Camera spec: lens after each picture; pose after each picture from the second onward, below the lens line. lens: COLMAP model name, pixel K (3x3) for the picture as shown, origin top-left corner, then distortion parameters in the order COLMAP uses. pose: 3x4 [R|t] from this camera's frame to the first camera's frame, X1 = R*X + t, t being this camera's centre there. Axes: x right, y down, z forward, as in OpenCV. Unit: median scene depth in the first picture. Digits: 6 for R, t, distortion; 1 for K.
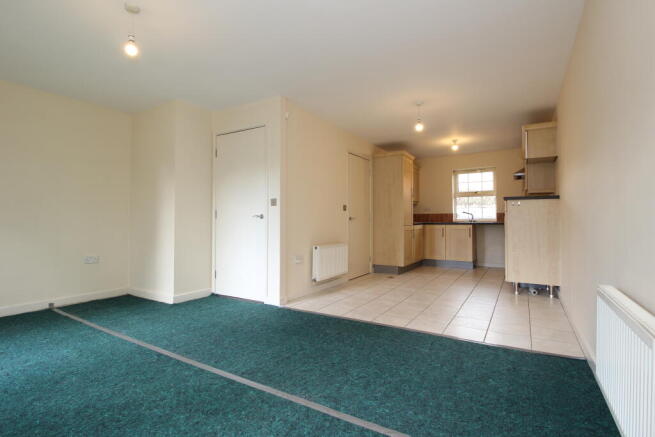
lens RADIAL K [[321.7, 0, 328.3], [0, 321.7, 216.6], [0, 0, 1]] dist [-0.001226, -0.000524]
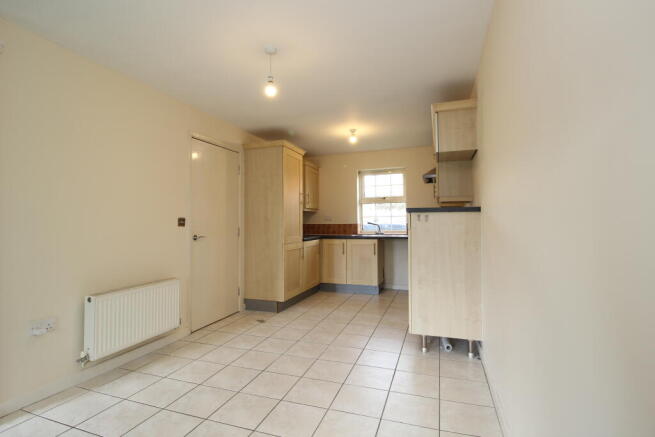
lens RADIAL K [[321.7, 0, 328.3], [0, 321.7, 216.6], [0, 0, 1]] dist [-0.001226, -0.000524]
pose [[0.977651, -0.001837, 0.210225, 0.172759], [0.003037, 0.999981, -0.005385, -0.028619], [-0.210211, 0.005903, 0.977638, 0.266166]]
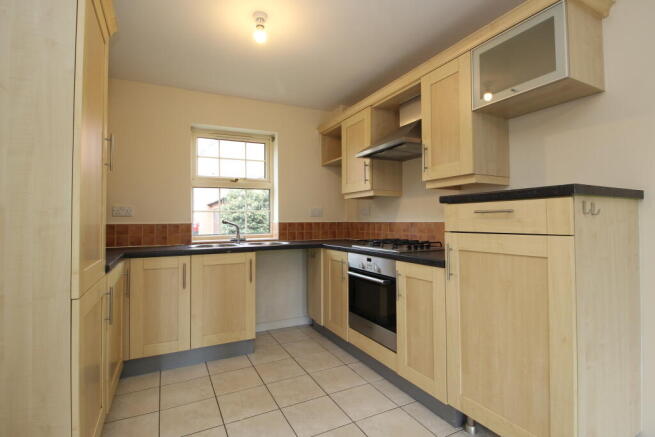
lens RADIAL K [[321.7, 0, 328.3], [0, 321.7, 216.6], [0, 0, 1]] dist [-0.001226, -0.000524]
pose [[0.524628, 0.009041, 0.851283, 0.138979], [-0.005699, 0.999959, -0.007107, -0.021057], [-0.851312, -0.001123, 0.524658, 0.734905]]
